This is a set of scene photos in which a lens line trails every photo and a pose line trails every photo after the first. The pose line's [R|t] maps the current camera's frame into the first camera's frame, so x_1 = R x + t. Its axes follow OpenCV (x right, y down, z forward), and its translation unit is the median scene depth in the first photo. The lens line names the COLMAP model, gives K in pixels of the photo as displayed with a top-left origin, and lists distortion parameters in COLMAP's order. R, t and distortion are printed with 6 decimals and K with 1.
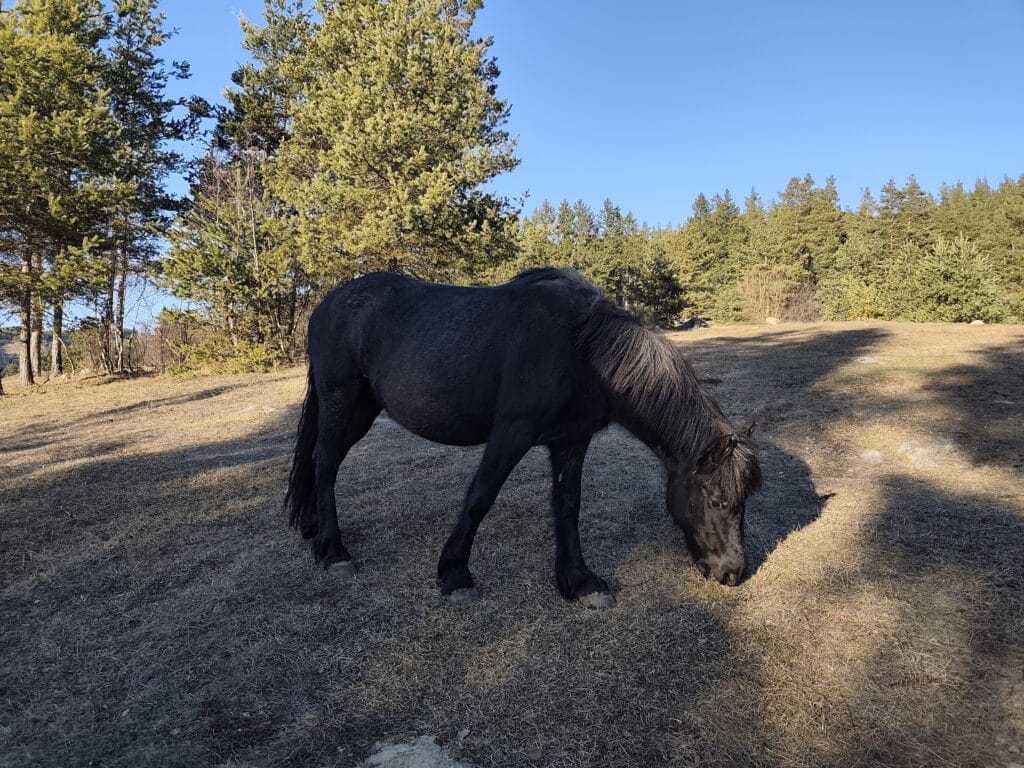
lens RADIAL K [[678.8, 0, 504.3], [0, 678.8, 381.7], [0, 0, 1]] dist [0.042518, -0.009853]
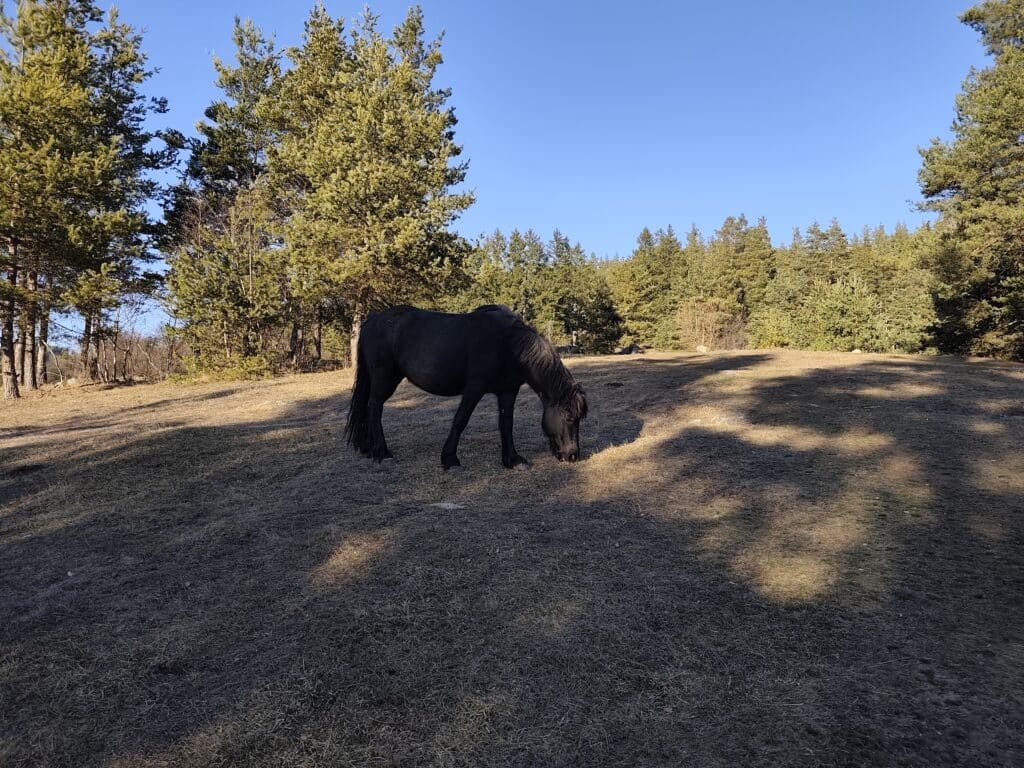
lens RADIAL K [[678.8, 0, 520.3], [0, 678.8, 386.9], [0, 0, 1]] dist [0.042518, -0.009853]
pose [[0.995246, 0.011550, 0.096706, -0.008601], [-0.008626, 0.999495, -0.030596, 0.018448], [-0.097010, 0.029616, 0.994843, -0.133270]]
